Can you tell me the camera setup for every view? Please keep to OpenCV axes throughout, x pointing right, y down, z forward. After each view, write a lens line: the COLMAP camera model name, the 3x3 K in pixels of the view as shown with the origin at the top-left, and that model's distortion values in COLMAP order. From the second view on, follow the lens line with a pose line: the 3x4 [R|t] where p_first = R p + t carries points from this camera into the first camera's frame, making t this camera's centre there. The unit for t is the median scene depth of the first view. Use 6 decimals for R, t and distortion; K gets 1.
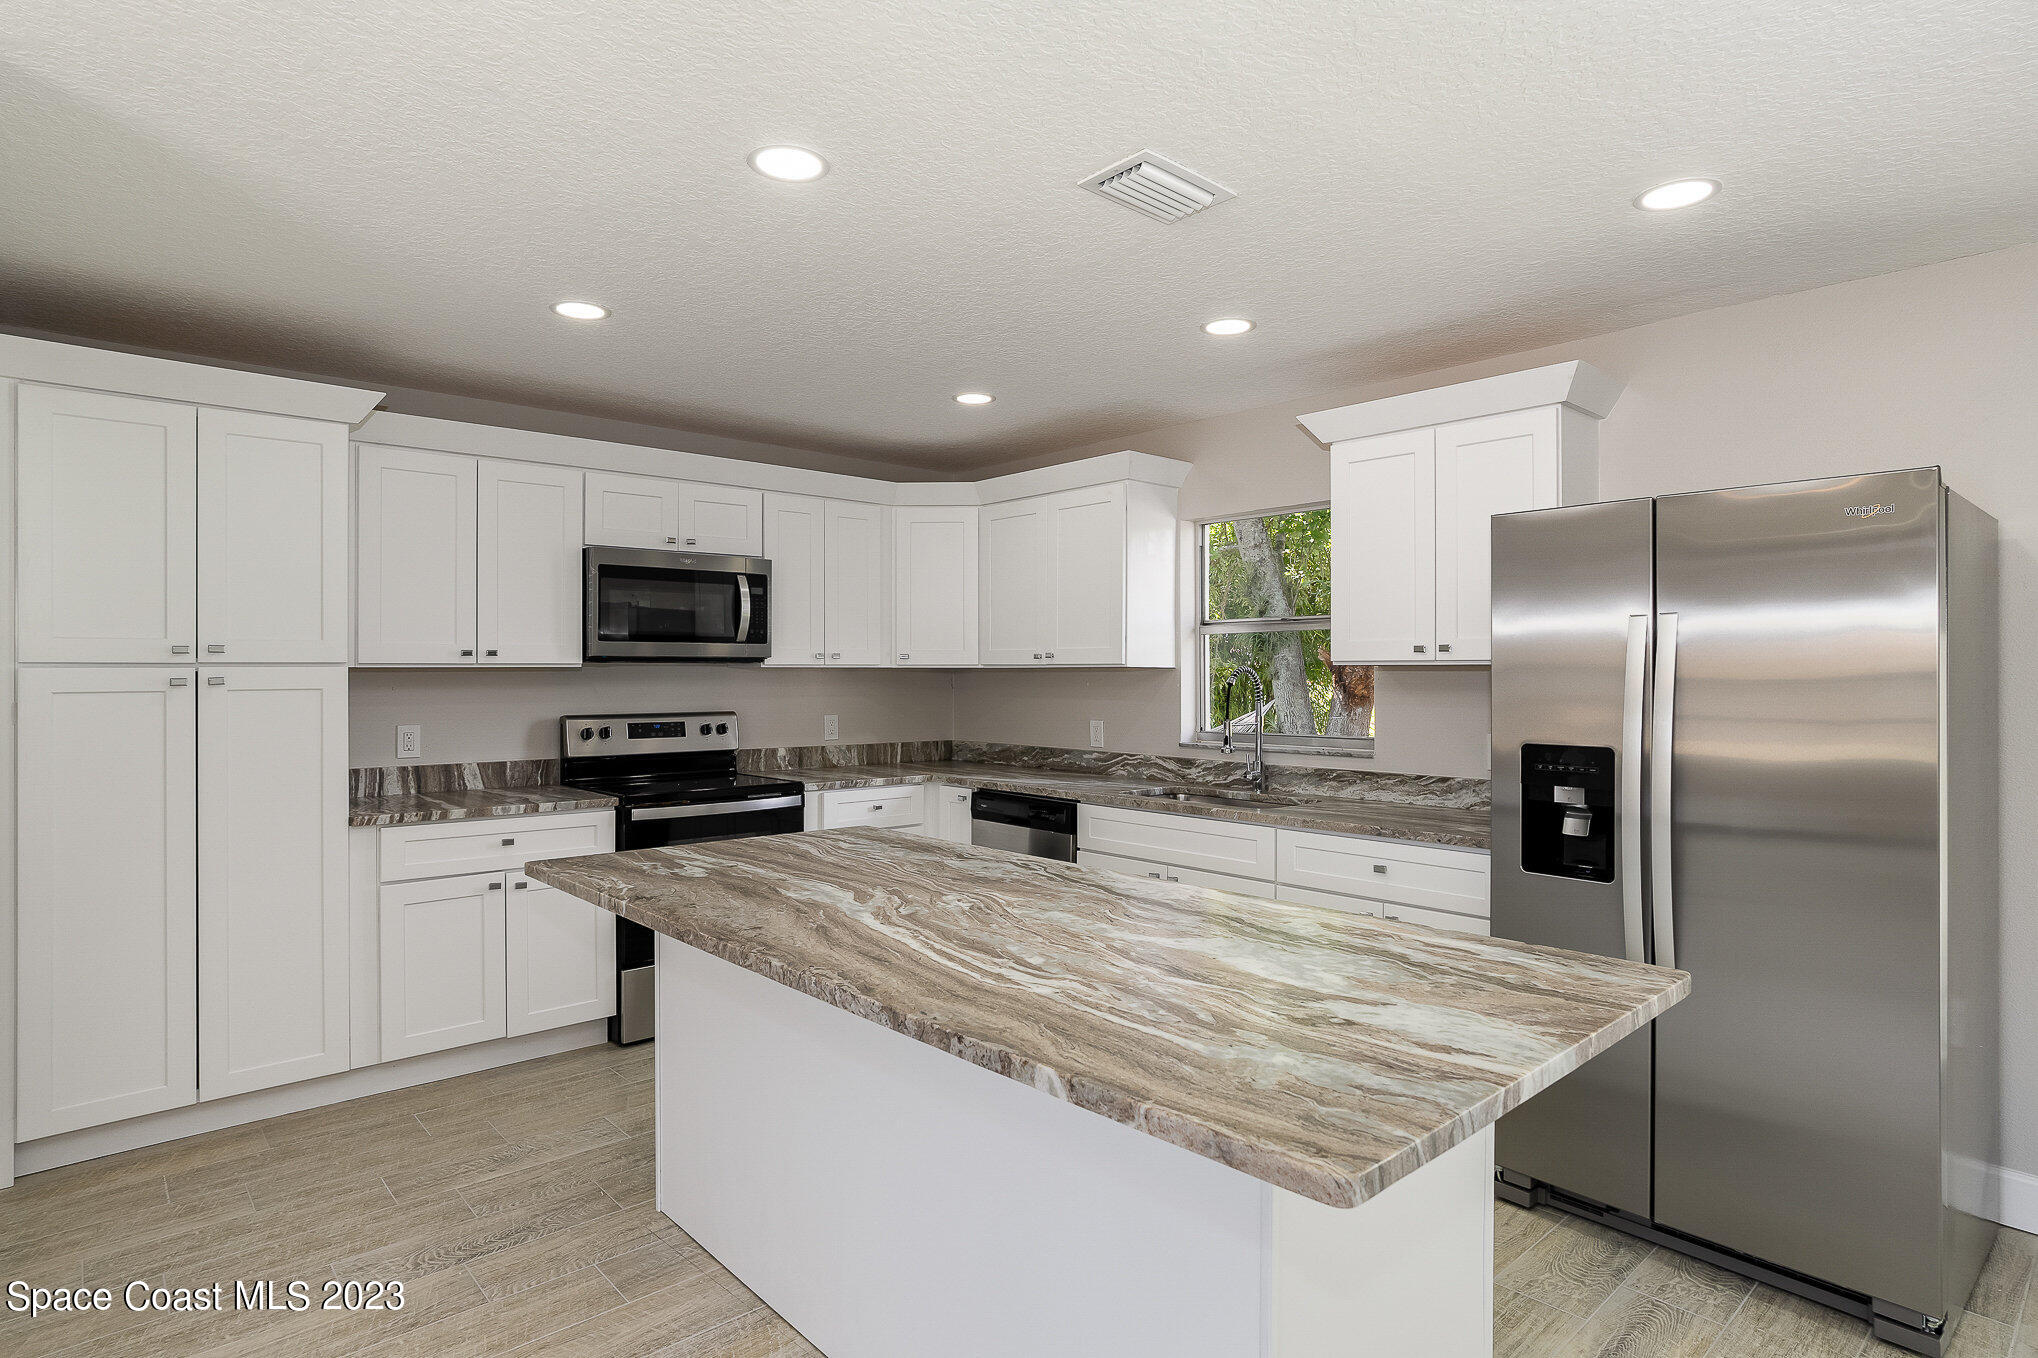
lens RADIAL K [[1084.4, 0, 1019.0], [0, 1084.4, 679.0], [0, 0, 1]] dist [-0.021585, 0.000403]
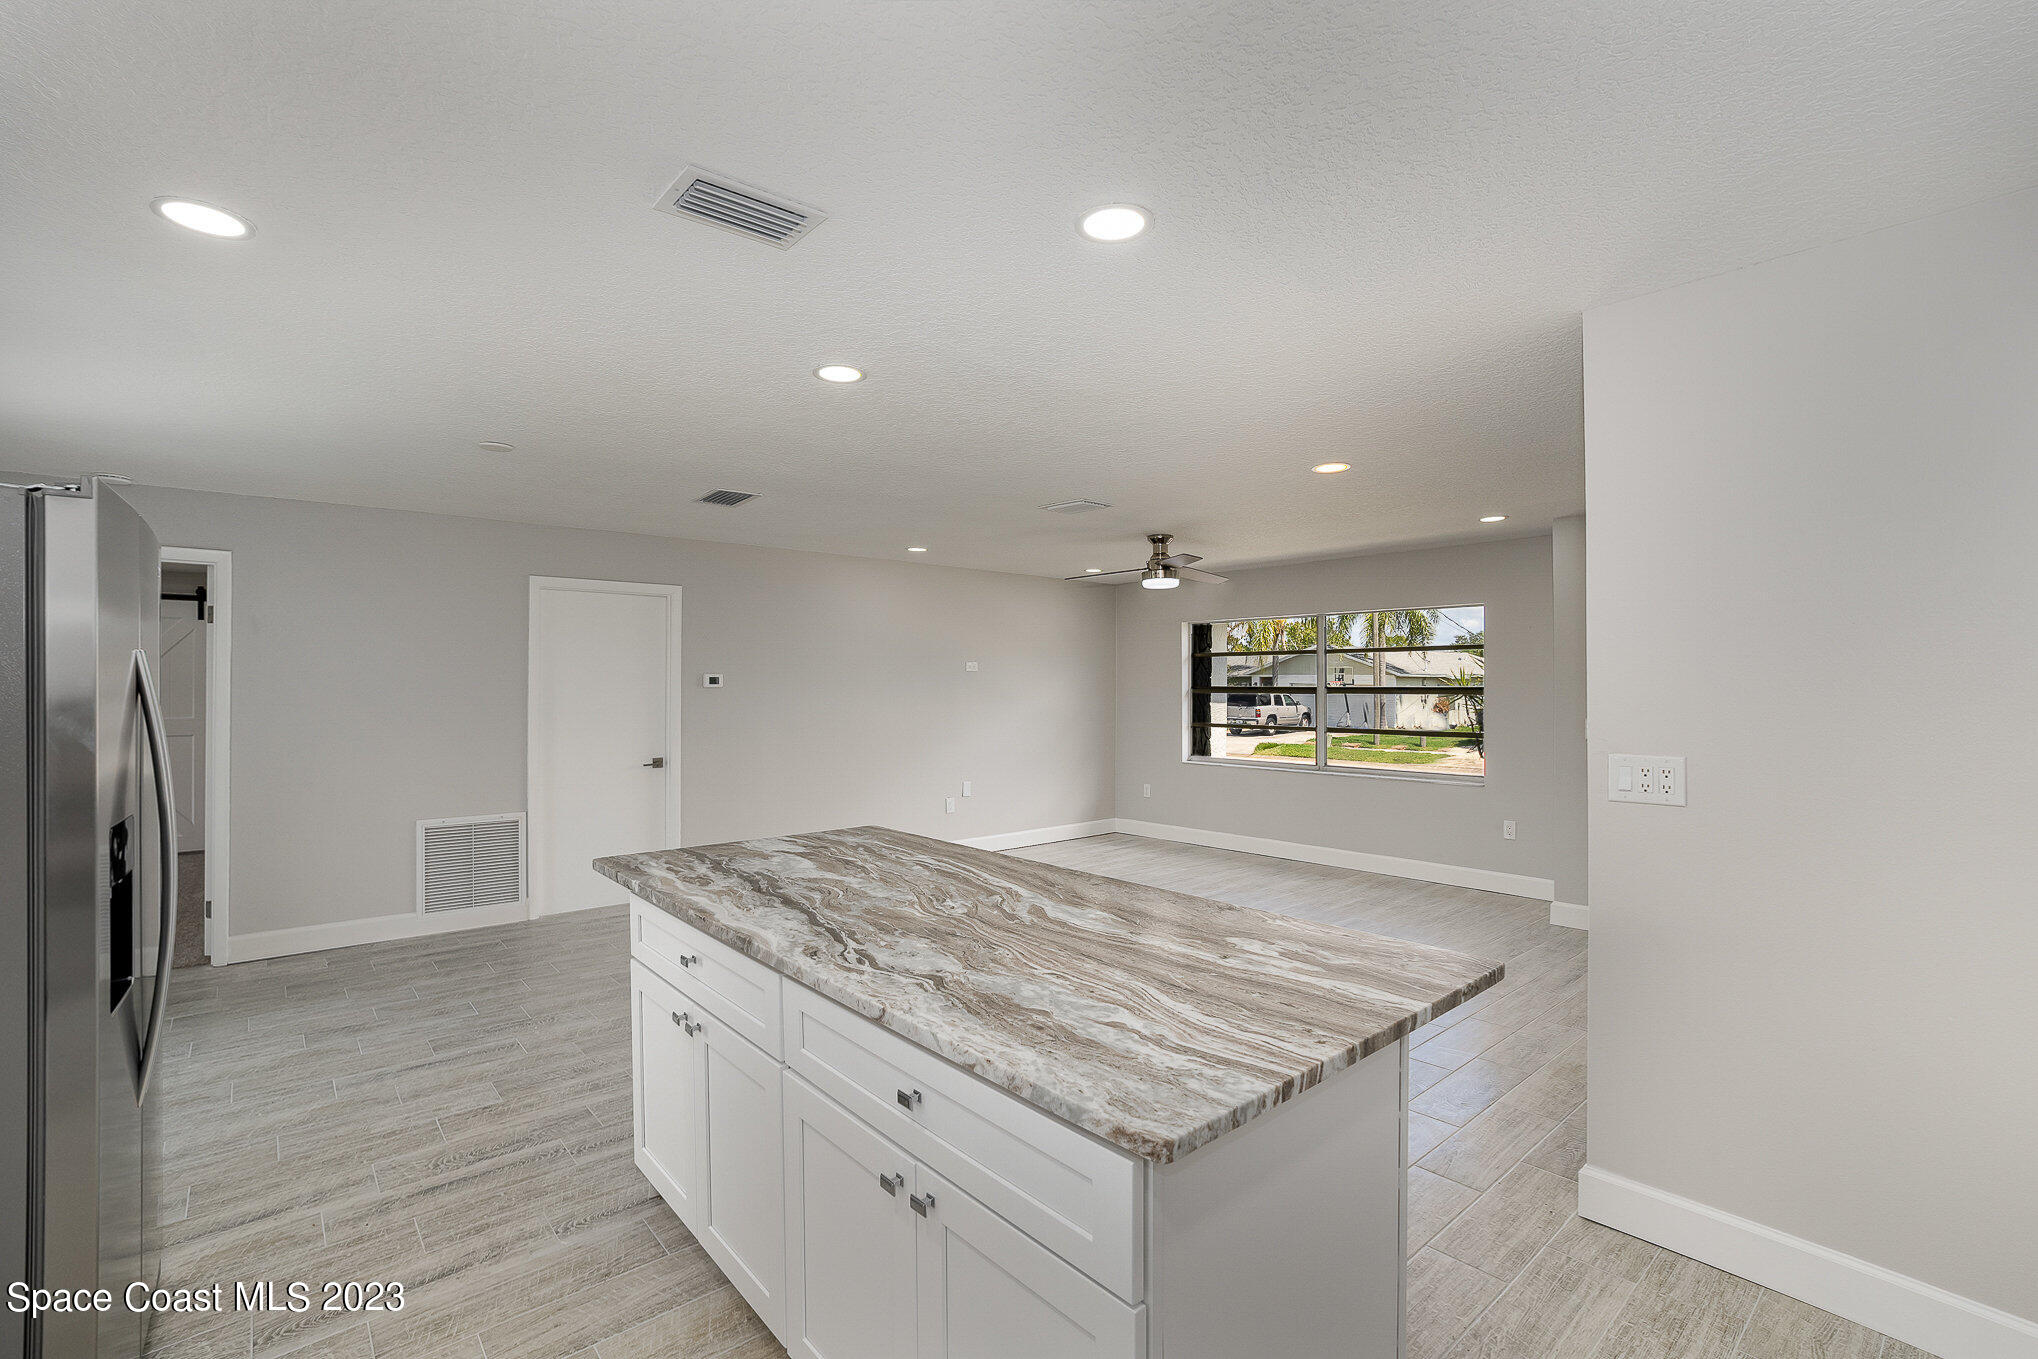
lens RADIAL K [[910.1, 0, 1024.6], [0, 910.1, 681.9], [0, 0, 1]] dist [-0.052218, 0.000850]
pose [[-0.999812, 0.005289, 0.018661, -0.074341], [0.005173, 0.999967, -0.006278, -0.010347], [-0.018693, -0.006181, -0.999806, 0.956702]]
